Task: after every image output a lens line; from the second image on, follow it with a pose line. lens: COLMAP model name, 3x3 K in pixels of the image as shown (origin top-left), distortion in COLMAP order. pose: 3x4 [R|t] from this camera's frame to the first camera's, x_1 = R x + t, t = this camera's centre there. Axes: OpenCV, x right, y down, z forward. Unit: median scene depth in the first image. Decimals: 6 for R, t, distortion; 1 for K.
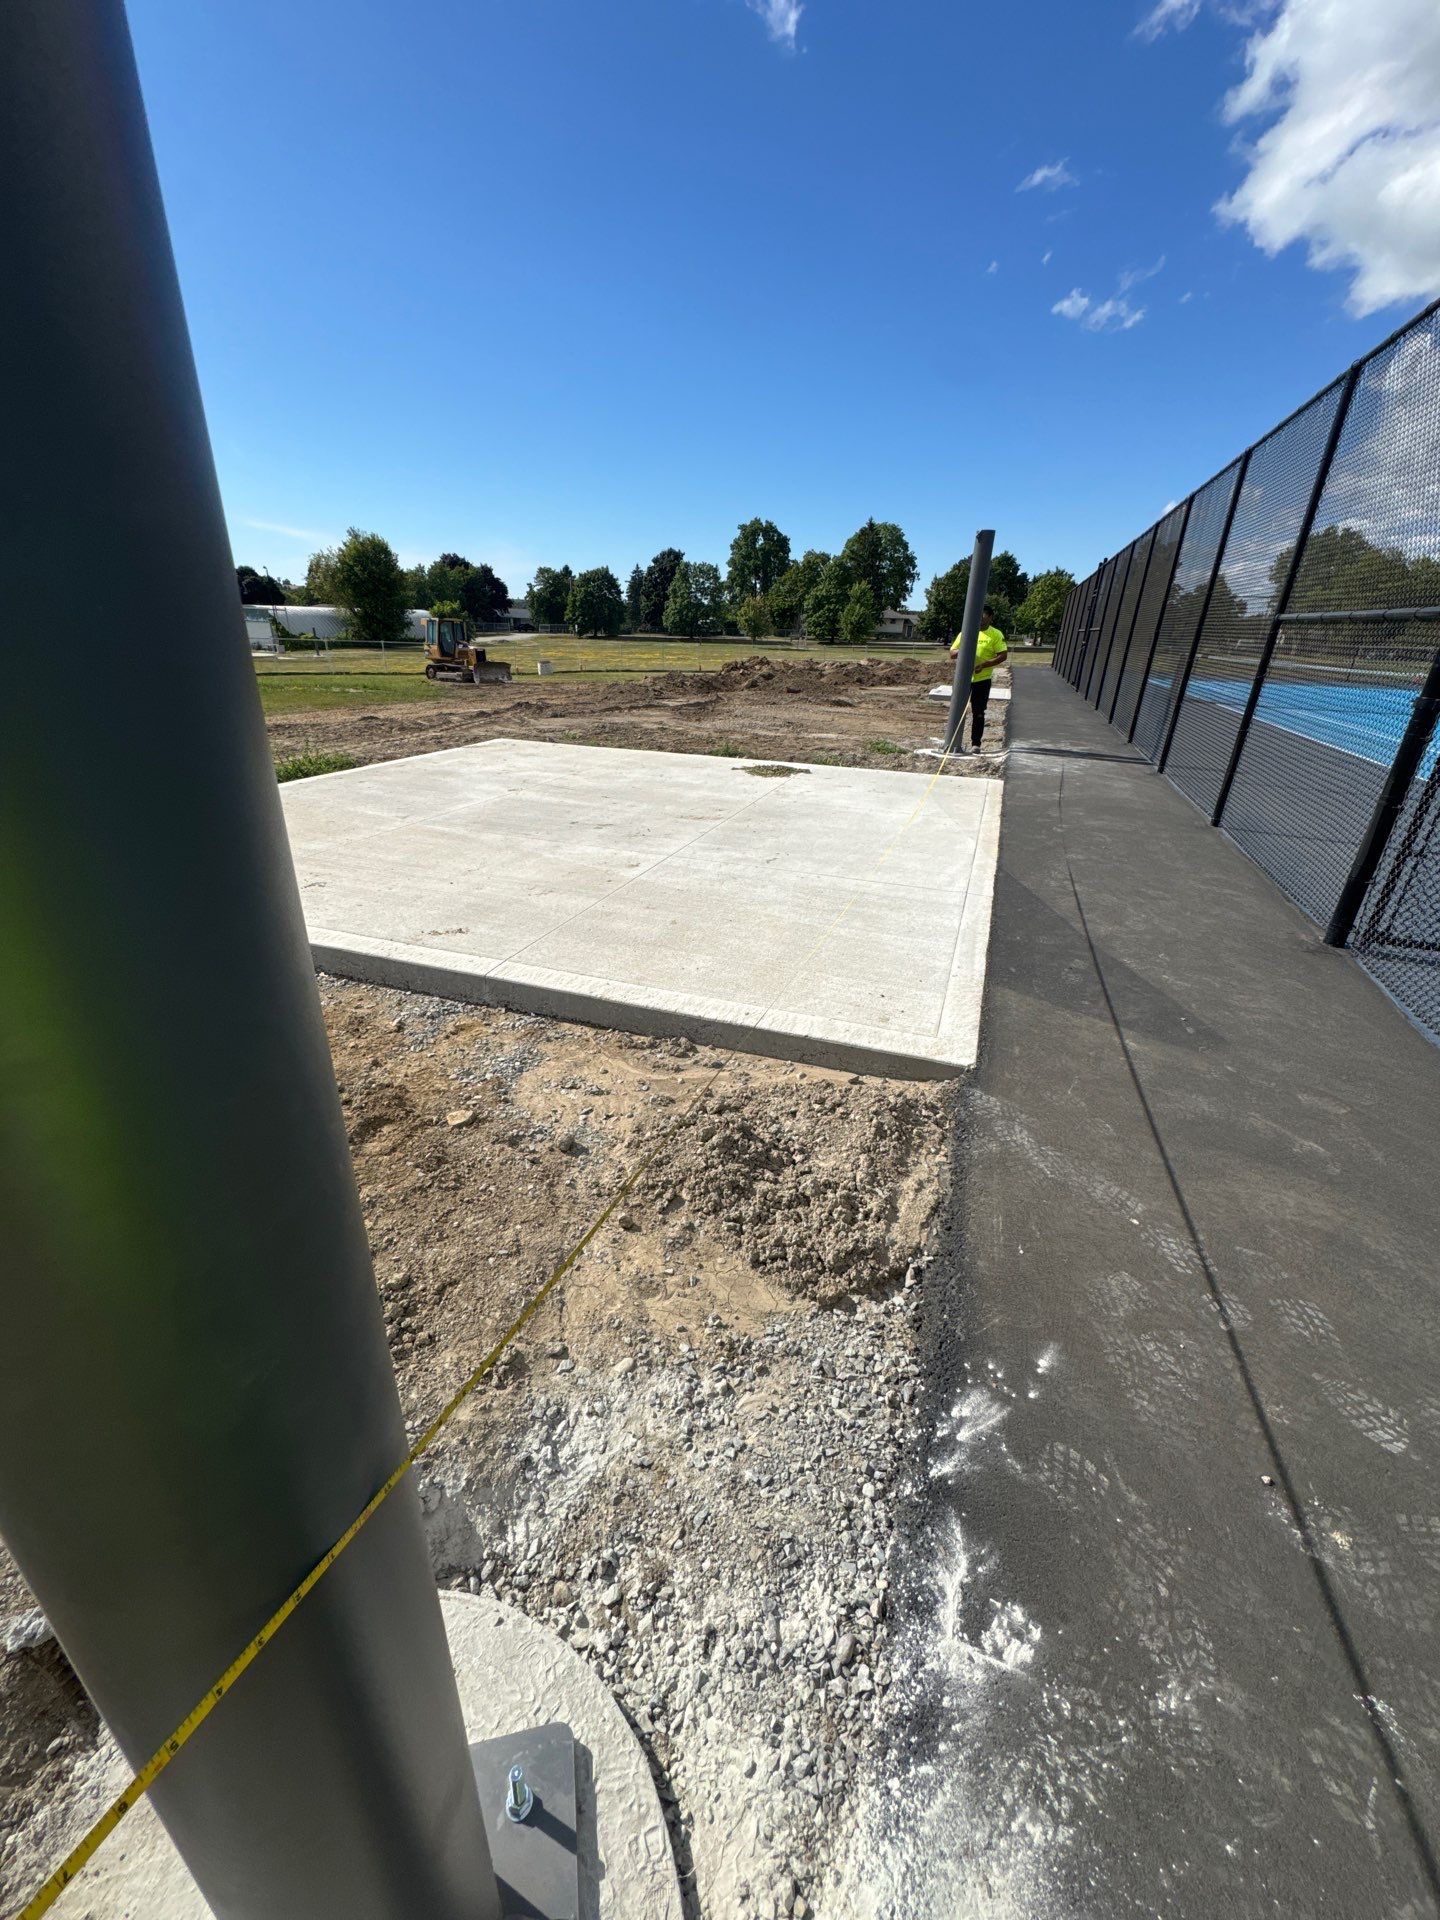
lens RADIAL K [[764.7, 0, 723.8], [0, 764.7, 962.4], [0, 0, 1]] dist [-0.002397, 0.000684]
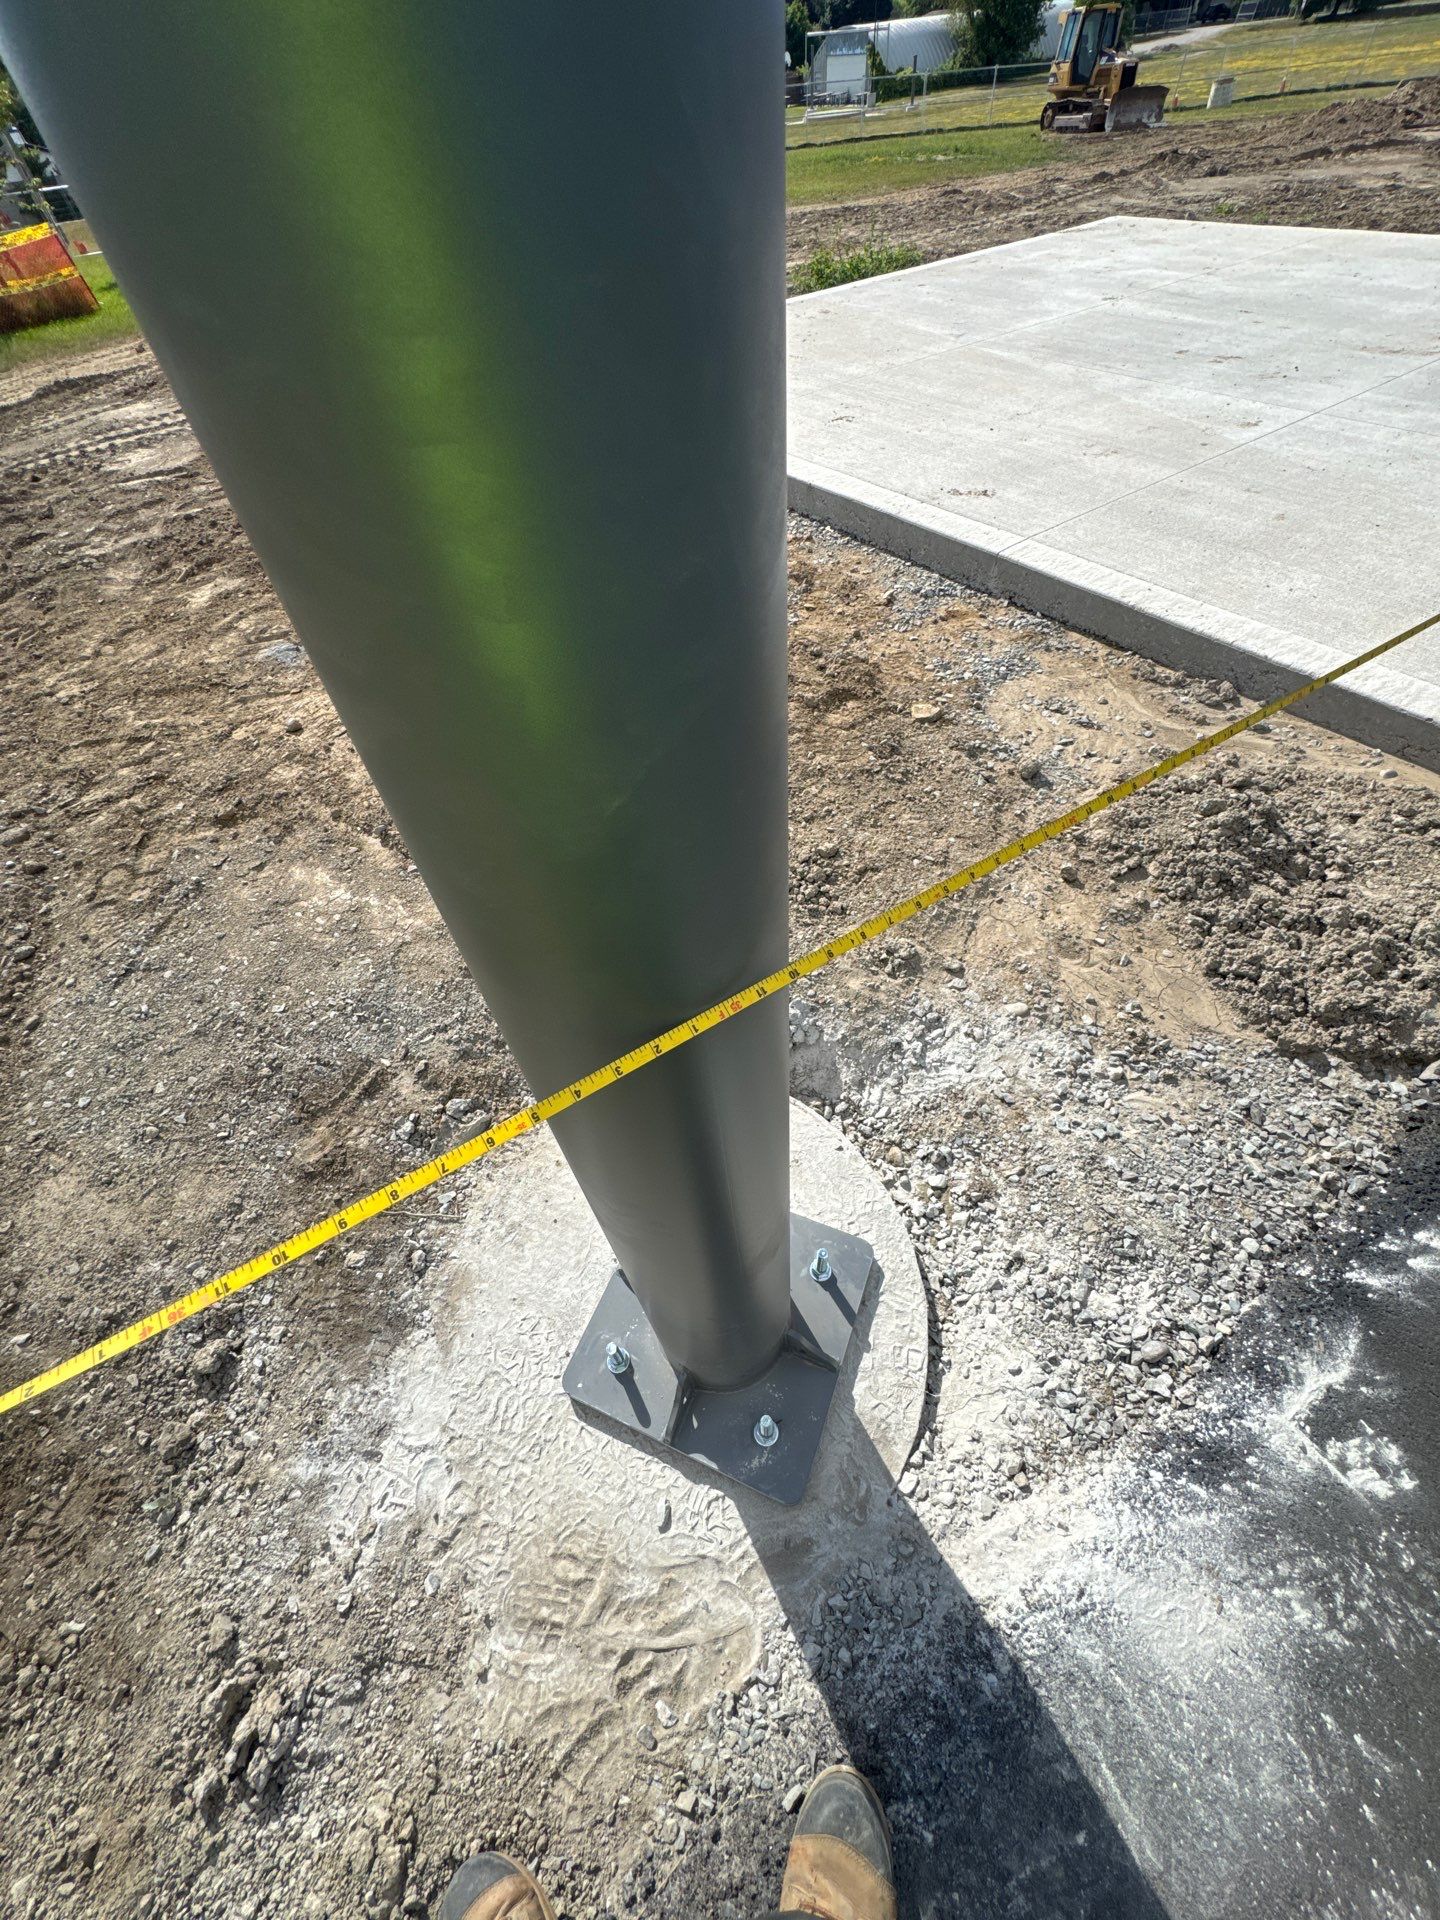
lens RADIAL K [[764.7, 0, 722.8], [0, 764.7, 957.8], [0, 0, 1]] dist [-0.002397, 0.000684]
pose [[0.809893, 0.384818, -0.442706, -0.025120], [-0.145897, 0.863162, 0.483389, 0.057853], [0.568143, -0.326904, 0.755213, 0.083513]]
